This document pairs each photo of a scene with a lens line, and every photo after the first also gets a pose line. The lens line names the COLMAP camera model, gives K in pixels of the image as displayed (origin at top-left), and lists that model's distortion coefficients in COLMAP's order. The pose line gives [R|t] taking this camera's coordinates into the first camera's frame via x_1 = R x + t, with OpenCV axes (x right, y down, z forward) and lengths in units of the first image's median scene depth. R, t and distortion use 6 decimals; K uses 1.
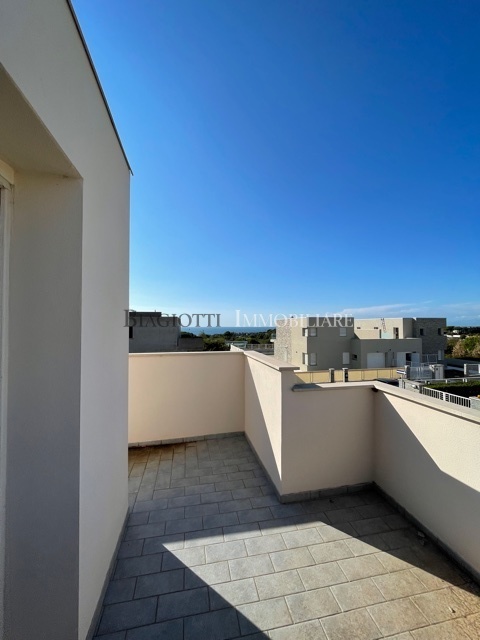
lens RADIAL K [[258.7, 0, 238.3], [0, 258.7, 319.6], [0, 0, 1]] dist [-0.001366, 0.000036]
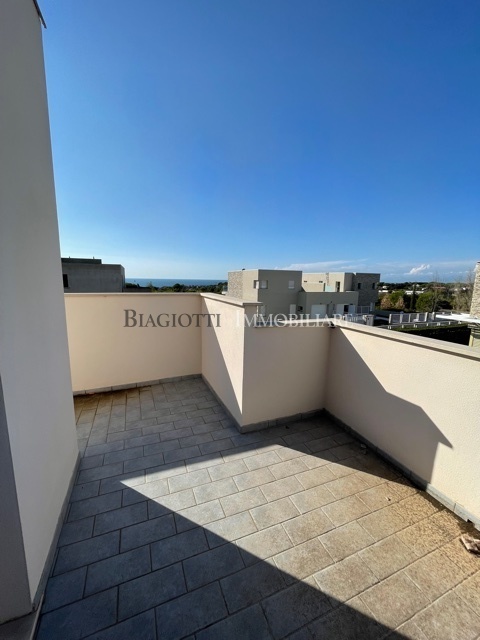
lens RADIAL K [[258.7, 0, 238.4], [0, 258.7, 320.6], [0, 0, 1]] dist [-0.001366, 0.000036]
pose [[0.981774, -0.009575, 0.189812, -0.037343], [-0.024945, 0.983598, 0.178641, 0.085025], [-0.188409, -0.180120, 0.965432, 0.088441]]
